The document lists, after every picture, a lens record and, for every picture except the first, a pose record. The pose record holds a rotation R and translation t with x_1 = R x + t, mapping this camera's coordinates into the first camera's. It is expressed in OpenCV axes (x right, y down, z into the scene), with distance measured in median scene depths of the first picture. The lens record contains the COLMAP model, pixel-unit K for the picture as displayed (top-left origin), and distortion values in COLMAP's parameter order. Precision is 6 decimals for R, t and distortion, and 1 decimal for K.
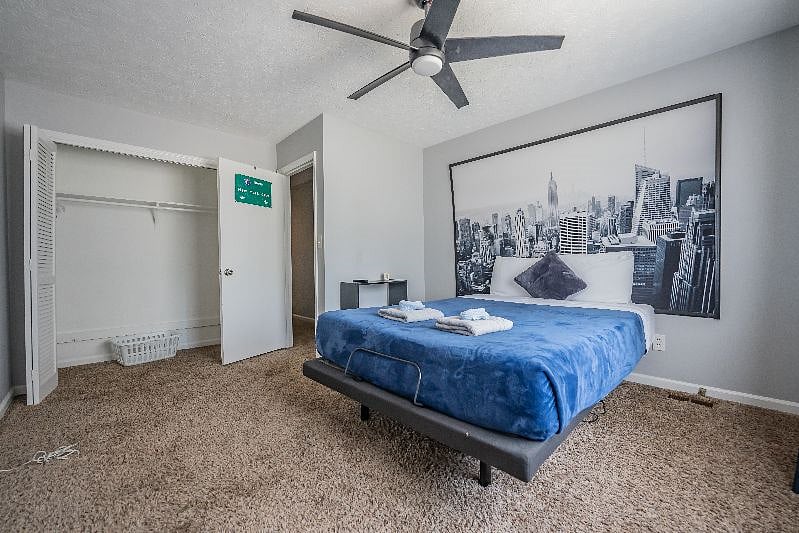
lens RADIAL K [[335.2, 0, 396.8], [0, 335.2, 266.2], [0, 0, 1]] dist [-0.018009, -0.000024]
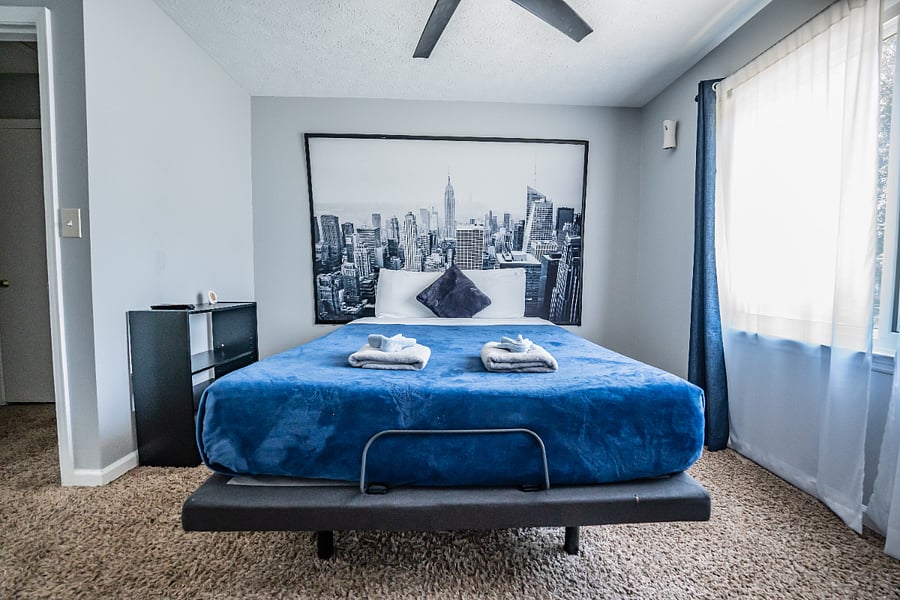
lens RADIAL K [[377.6, 0, 454.0], [0, 377.6, 297.4], [0, 0, 1]] dist [-0.018009, -0.000024]
pose [[0.655646, -0.022503, 0.754733, -0.323829], [-0.008523, 0.999272, 0.037198, 0.004704], [-0.755020, -0.030821, 0.654977, 0.350431]]
